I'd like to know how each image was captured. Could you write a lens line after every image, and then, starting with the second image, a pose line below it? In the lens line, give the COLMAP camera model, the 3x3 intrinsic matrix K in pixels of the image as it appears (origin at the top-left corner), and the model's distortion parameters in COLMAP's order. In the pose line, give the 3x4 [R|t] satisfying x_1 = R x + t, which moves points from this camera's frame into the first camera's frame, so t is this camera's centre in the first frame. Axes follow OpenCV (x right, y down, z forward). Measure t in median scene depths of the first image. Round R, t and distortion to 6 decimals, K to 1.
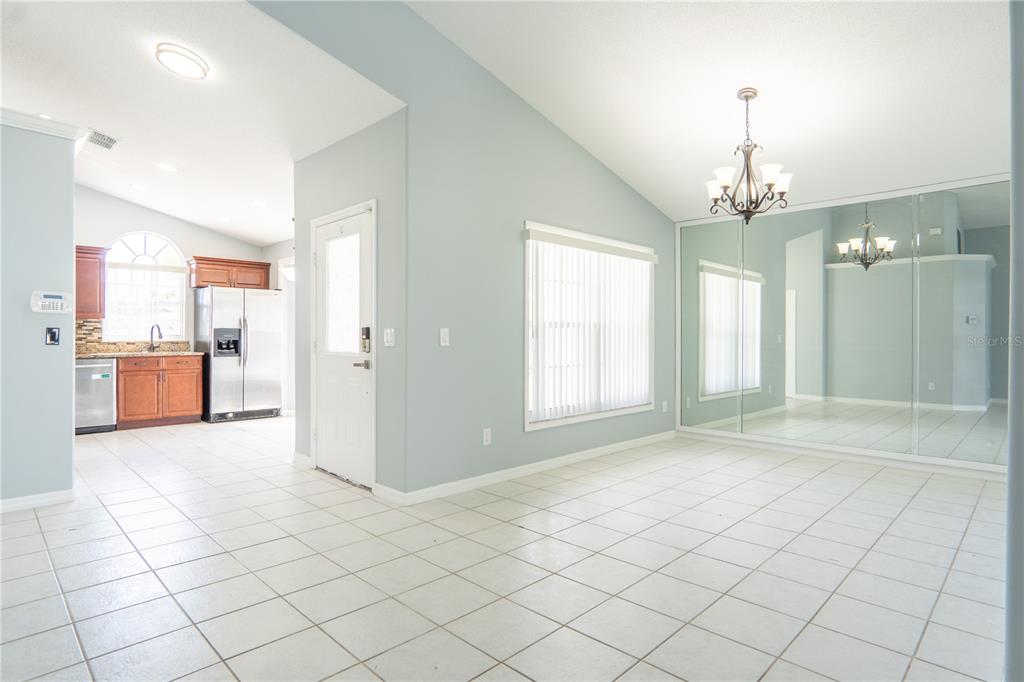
lens RADIAL K [[548.2, 0, 514.3], [0, 548.2, 337.5], [0, 0, 1]] dist [-0.032811, 0.009197]
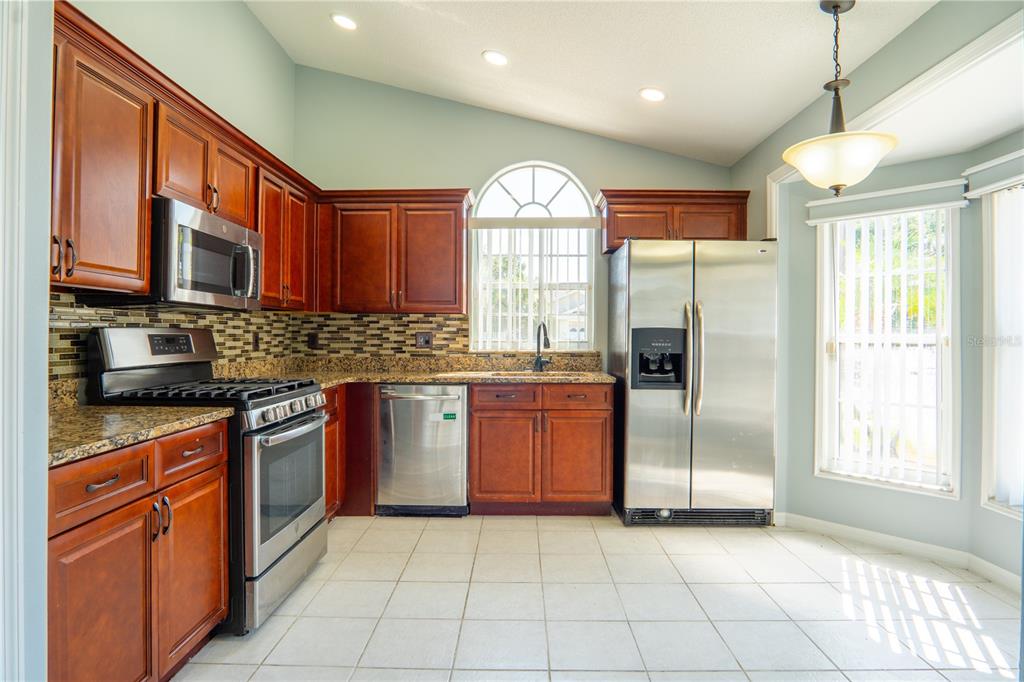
lens RADIAL K [[548.2, 0, 514.3], [0, 548.2, 337.5], [0, 0, 1]] dist [-0.032811, 0.009197]
pose [[0.695660, 0.002105, -0.718368, -0.295158], [-0.004641, 0.999988, -0.001565, -0.007843], [0.718356, 0.004422, 0.695662, 0.621204]]
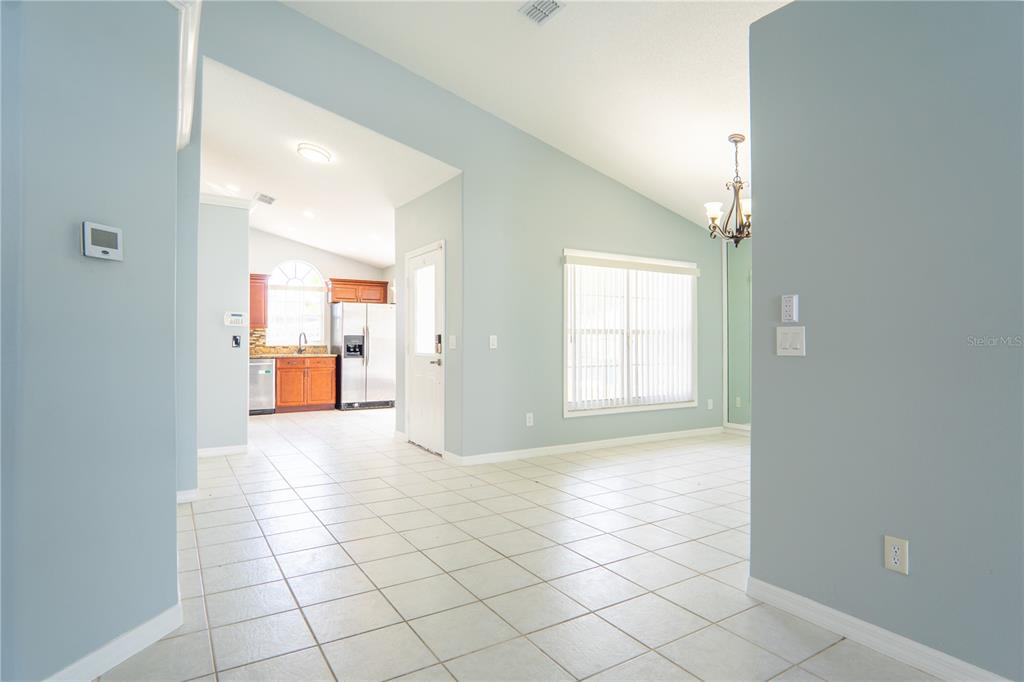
lens RADIAL K [[558.3, 0, 514.3], [0, 558.3, 338.1], [0, 0, 1]] dist [-0.028876, 0.000432]
pose [[0.973159, -0.002809, -0.230116, 0.135150], [0.000754, 0.999959, -0.009017, 0.001424], [0.230132, 0.008602, 0.973122, -0.175046]]
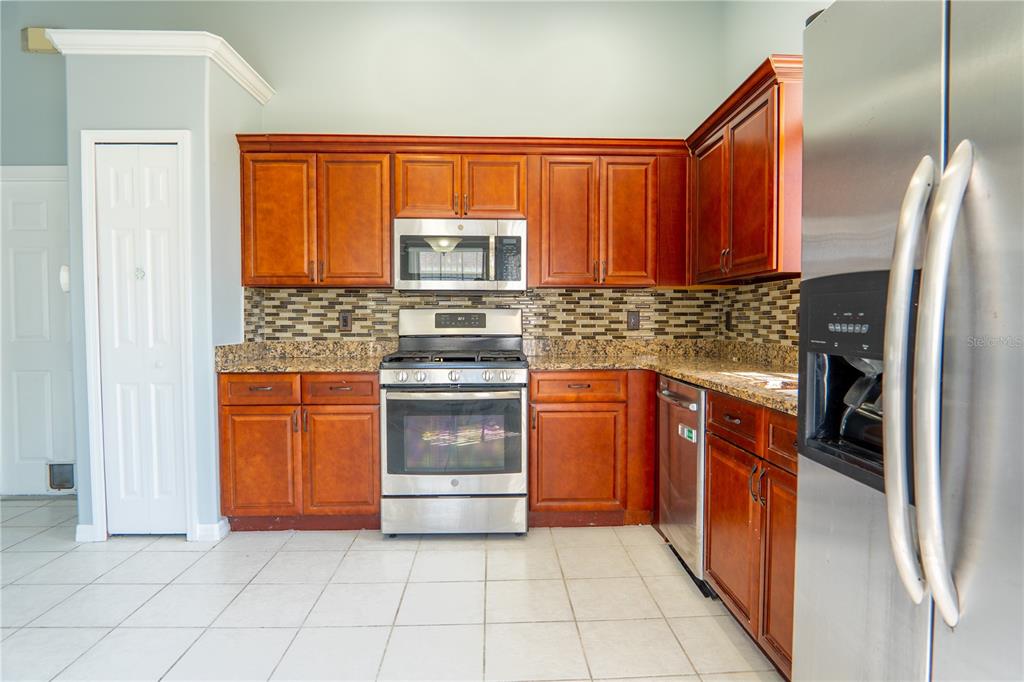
lens RADIAL K [[558.3, 0, 514.3], [0, 558.3, 338.1], [0, 0, 1]] dist [-0.028876, 0.000432]
pose [[-0.680631, 0.022816, -0.732271, -0.384061], [-0.004834, 0.999353, 0.035631, -0.005146], [0.732611, 0.027791, -0.680080, 1.096638]]
